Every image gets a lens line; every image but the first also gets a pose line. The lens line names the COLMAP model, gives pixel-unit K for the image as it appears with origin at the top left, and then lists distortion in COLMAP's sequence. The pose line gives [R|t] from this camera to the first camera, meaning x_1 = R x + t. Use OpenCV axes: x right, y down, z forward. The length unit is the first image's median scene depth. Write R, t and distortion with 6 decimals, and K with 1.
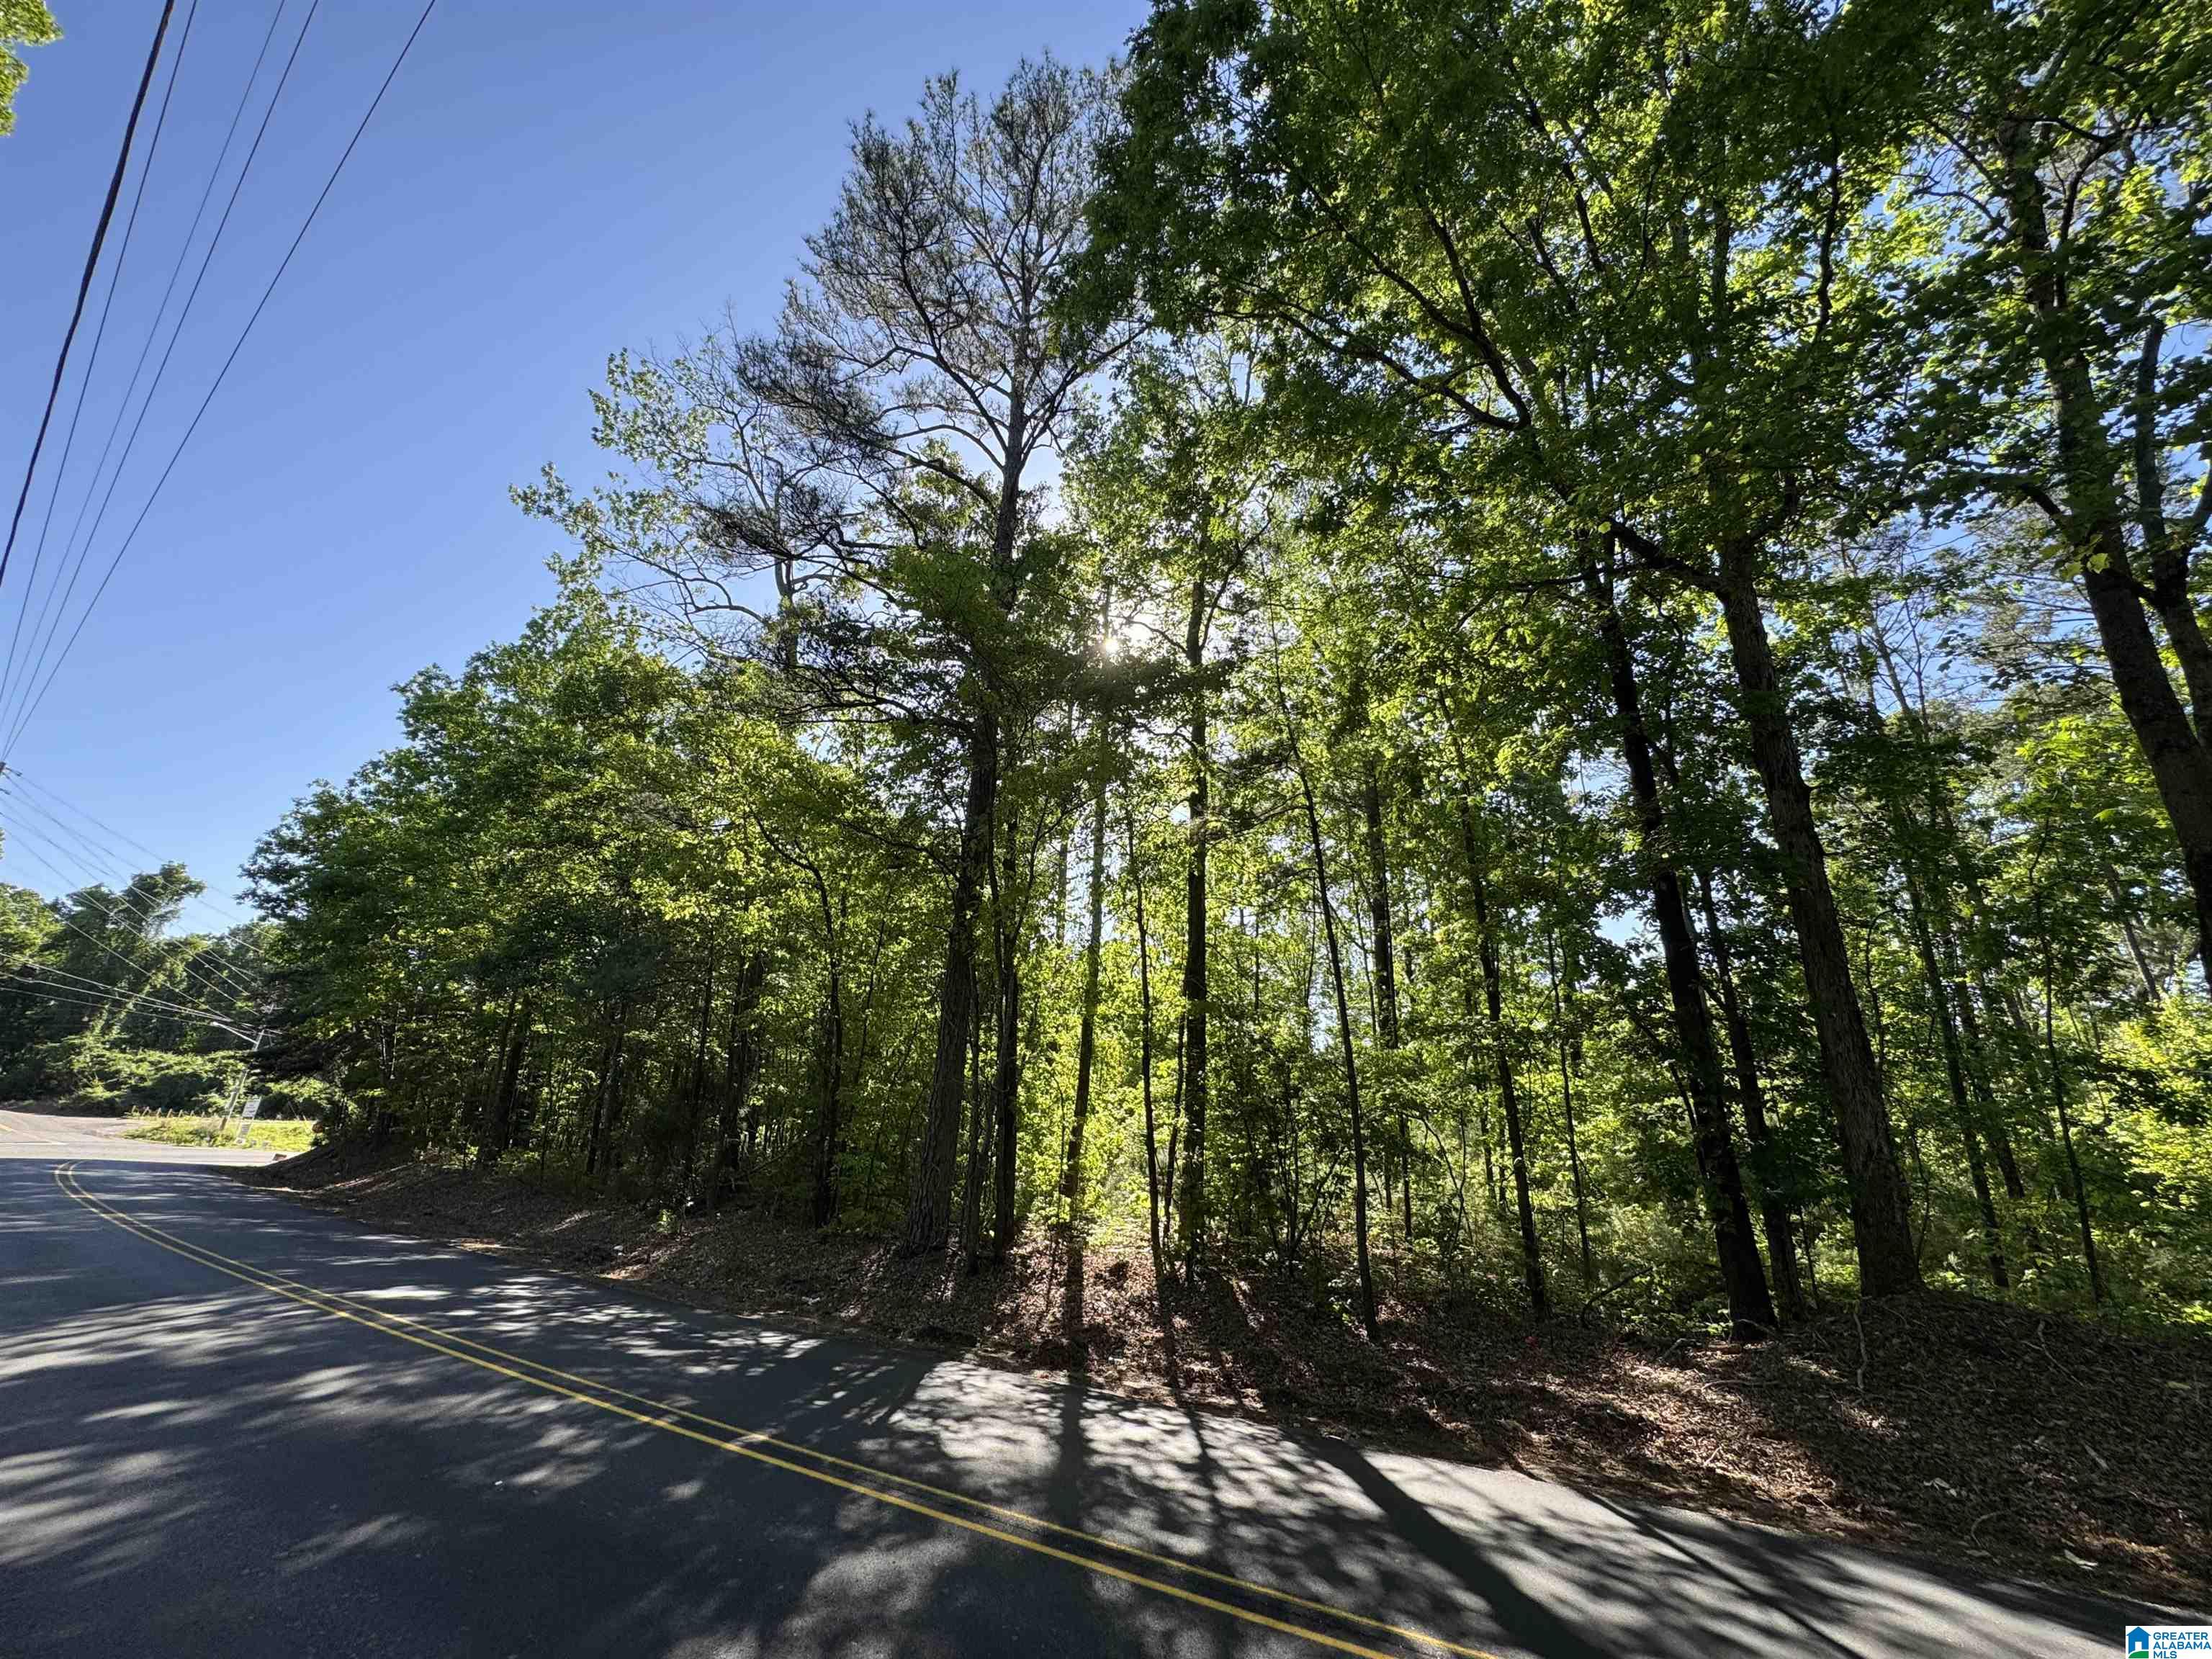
lens RADIAL K [[885.1, 0, 1116.8], [0, 885.1, 834.9], [0, 0, 1]] dist [-0.000816, -0.000452]
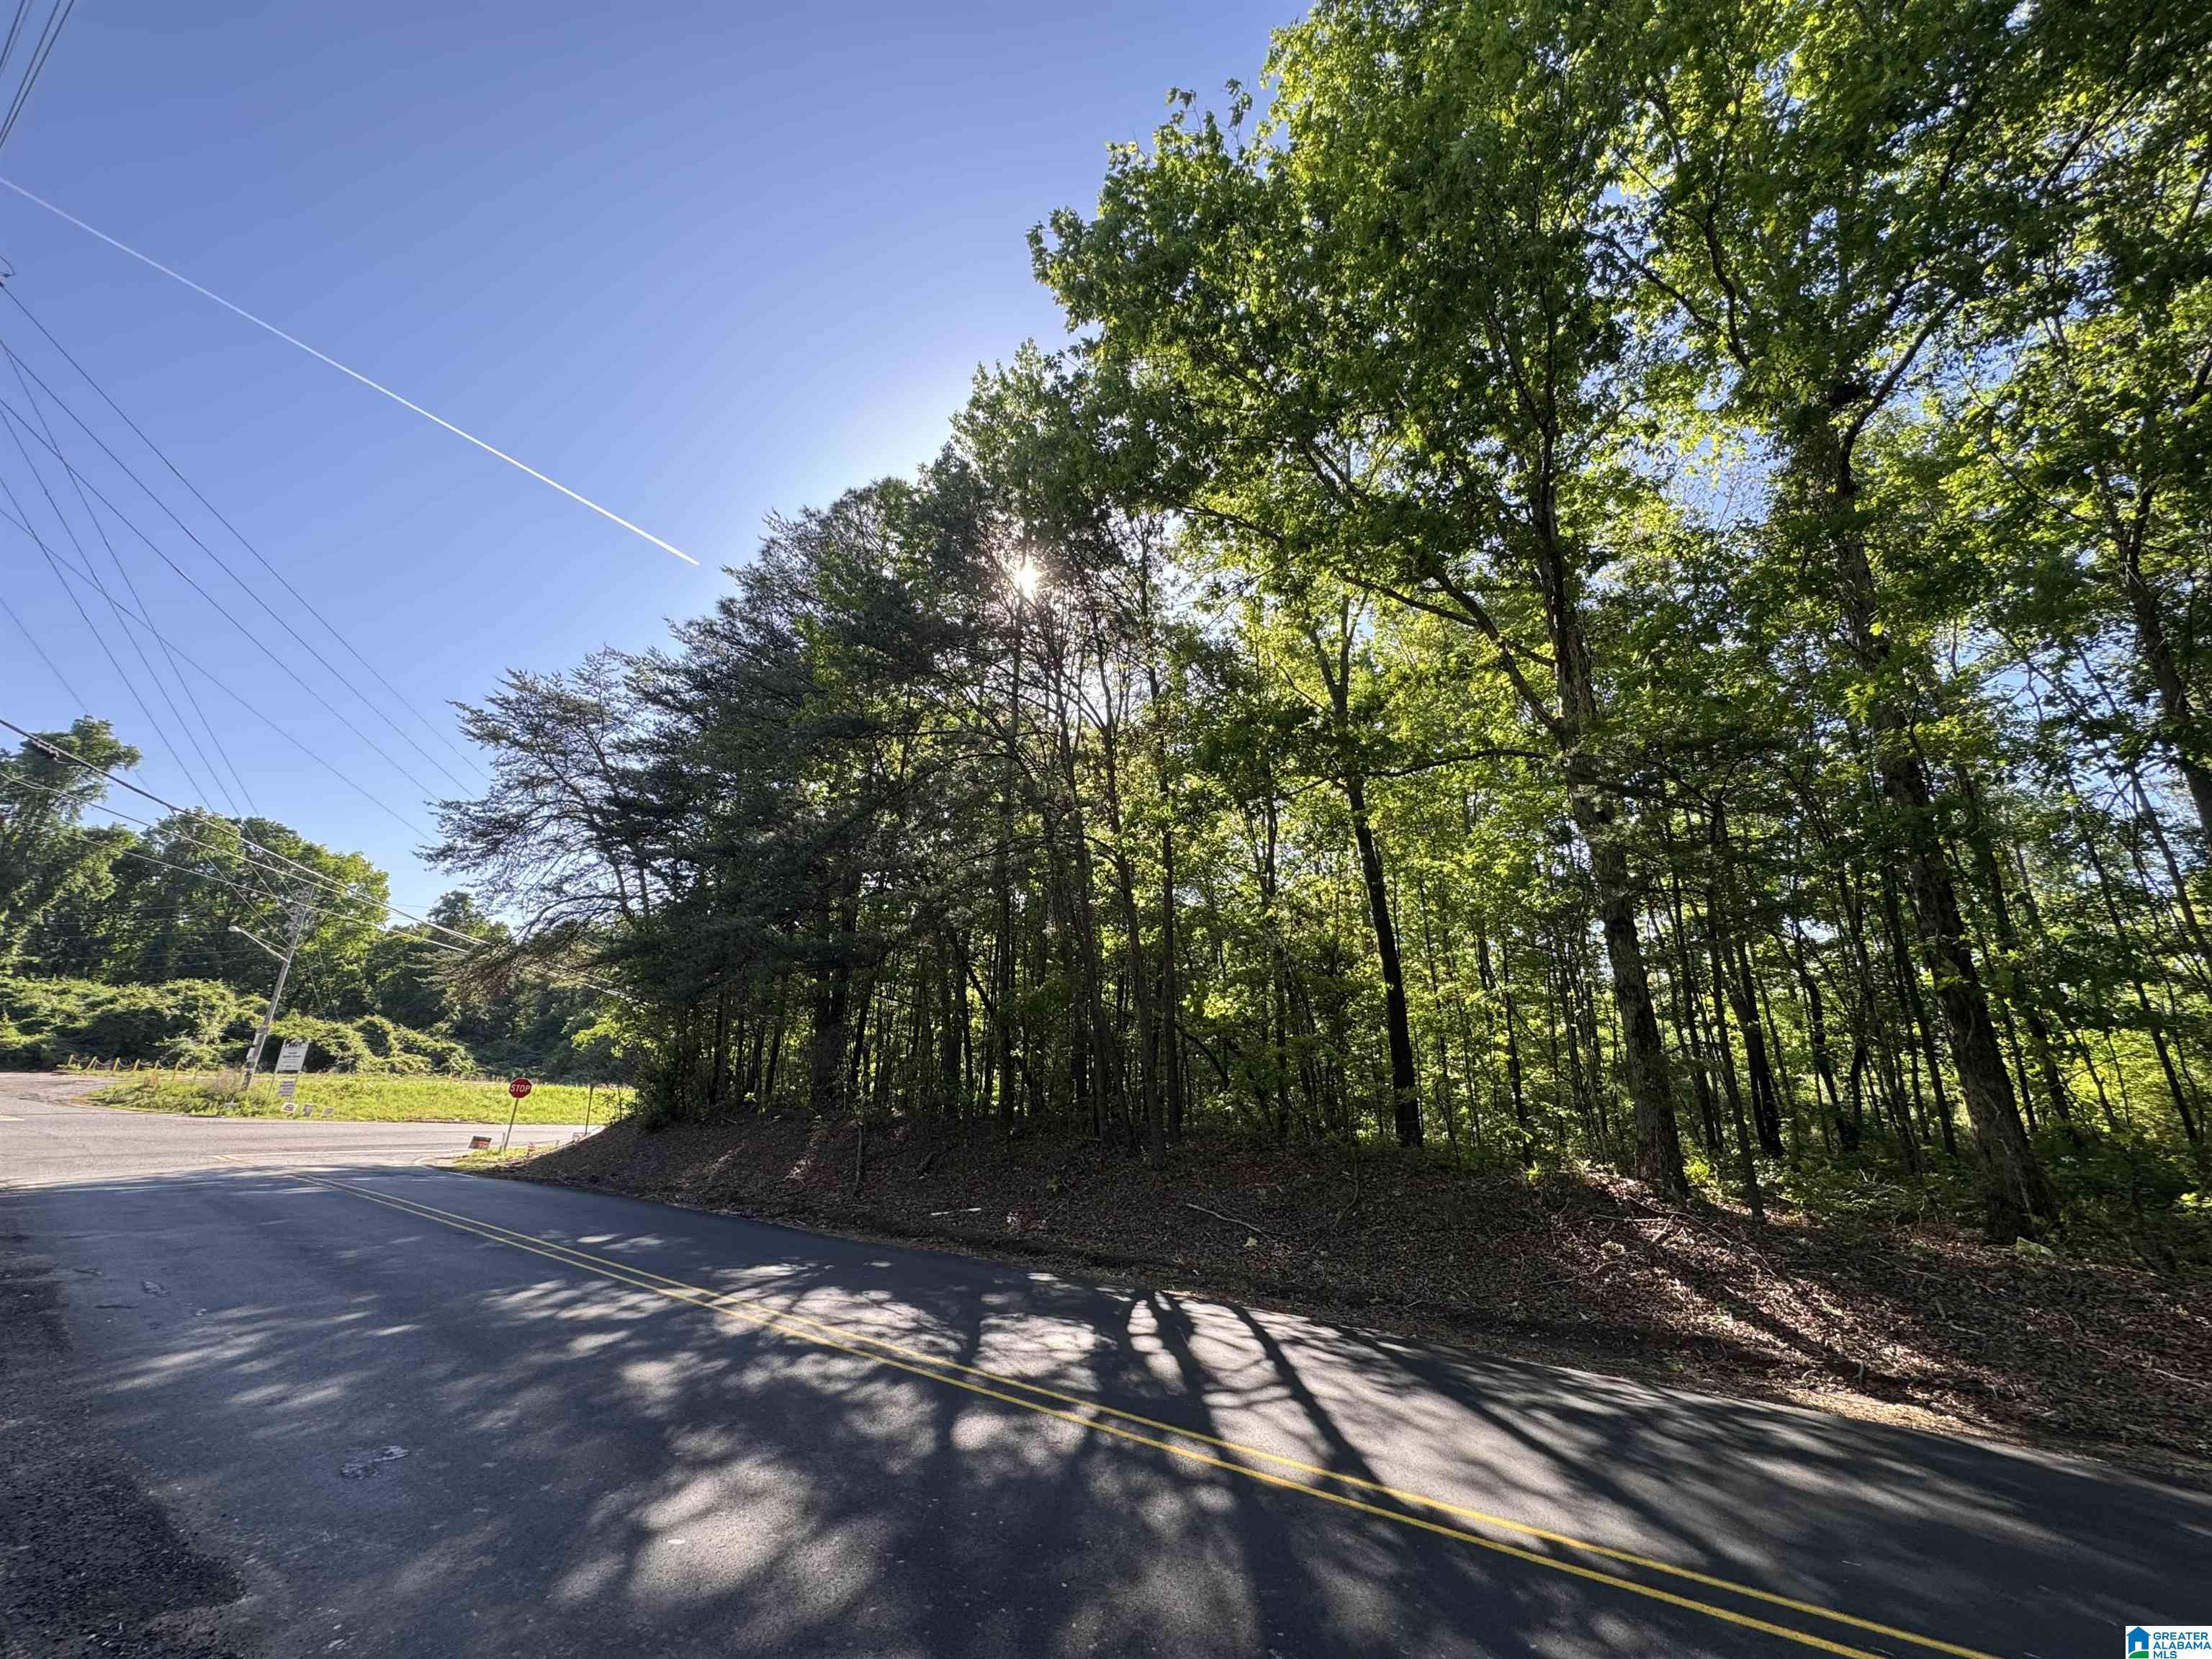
lens RADIAL K [[885.1, 0, 1112.6], [0, 885.1, 825.7], [0, 0, 1]] dist [-0.000816, -0.000452]
pose [[0.995796, 0.013729, 0.090563, -0.342134], [-0.018137, 0.998681, 0.048035, 0.074864], [-0.089784, -0.049475, 0.994732, 0.235067]]
